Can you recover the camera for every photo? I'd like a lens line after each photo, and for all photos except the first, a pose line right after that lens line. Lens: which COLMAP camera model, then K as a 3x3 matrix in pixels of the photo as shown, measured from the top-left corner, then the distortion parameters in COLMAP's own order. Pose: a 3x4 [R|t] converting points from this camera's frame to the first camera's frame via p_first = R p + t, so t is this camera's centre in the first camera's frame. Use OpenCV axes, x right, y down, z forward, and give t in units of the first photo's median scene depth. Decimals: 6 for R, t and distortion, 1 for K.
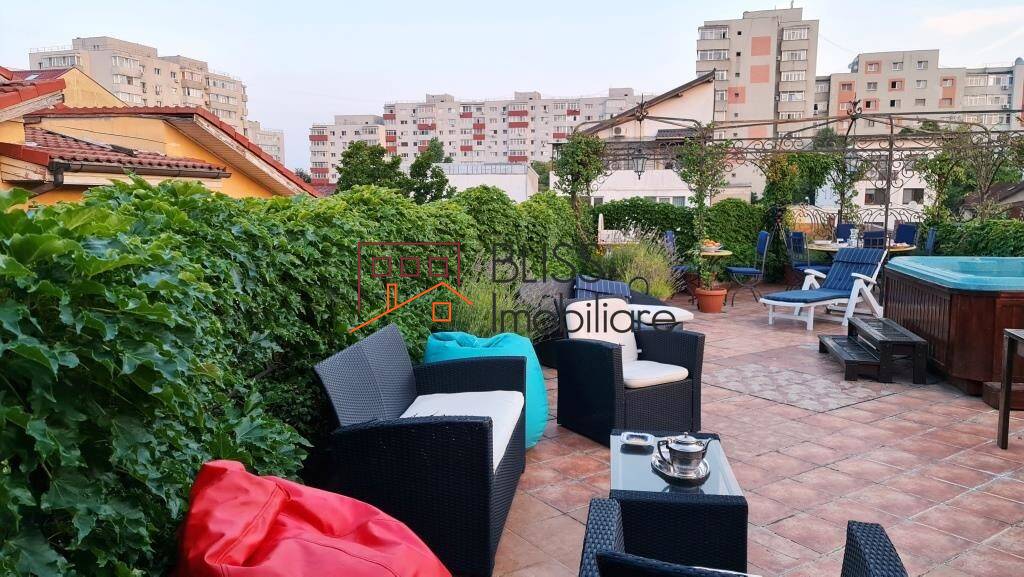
lens RADIAL K [[753.0, 0, 513.0], [0, 753.0, 290.0], [0, 0, 1]] dist [0.087699, -0.073772]
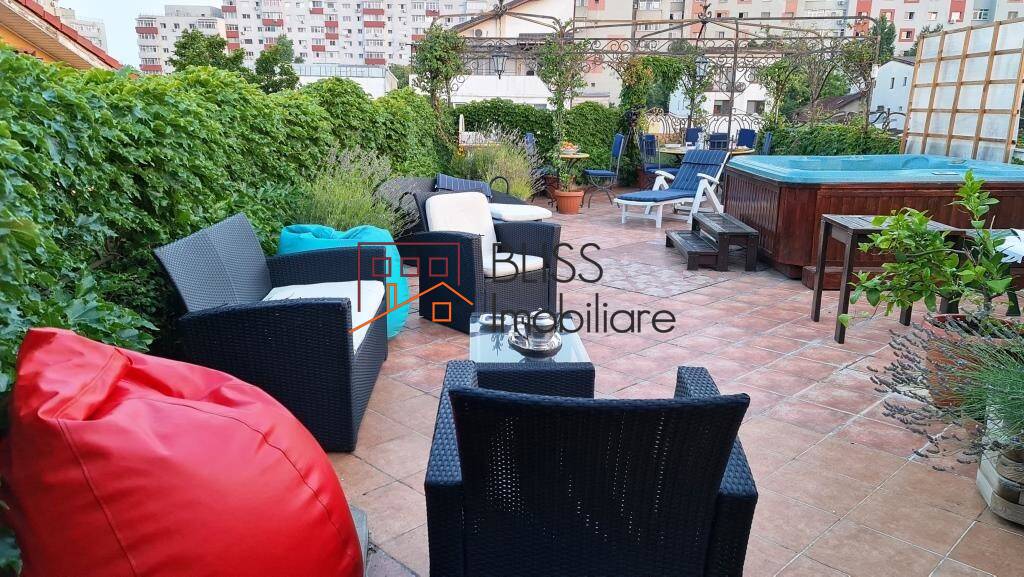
lens RADIAL K [[753.0, 0, 508.0], [0, 753.0, 302.6], [0, 0, 1]] dist [0.087699, -0.073772]
pose [[0.985116, -0.029176, 0.169396, 0.004067], [0.006707, 0.991263, 0.131727, 0.022216], [-0.171759, -0.128631, 0.976705, -0.004924]]
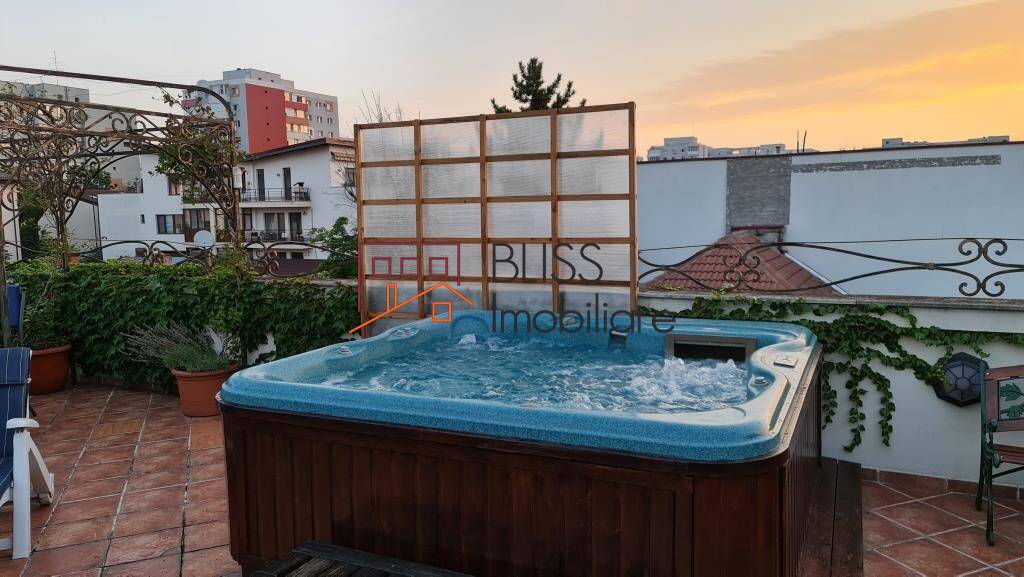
lens RADIAL K [[753.0, 0, 505.7], [0, 753.0, 282.5], [0, 0, 1]] dist [0.087699, -0.073772]
pose [[0.231242, -0.093885, 0.968356, 0.180741], [0.136270, 0.988647, 0.063311, -0.124921], [-0.963306, 0.117318, 0.241410, 0.958024]]
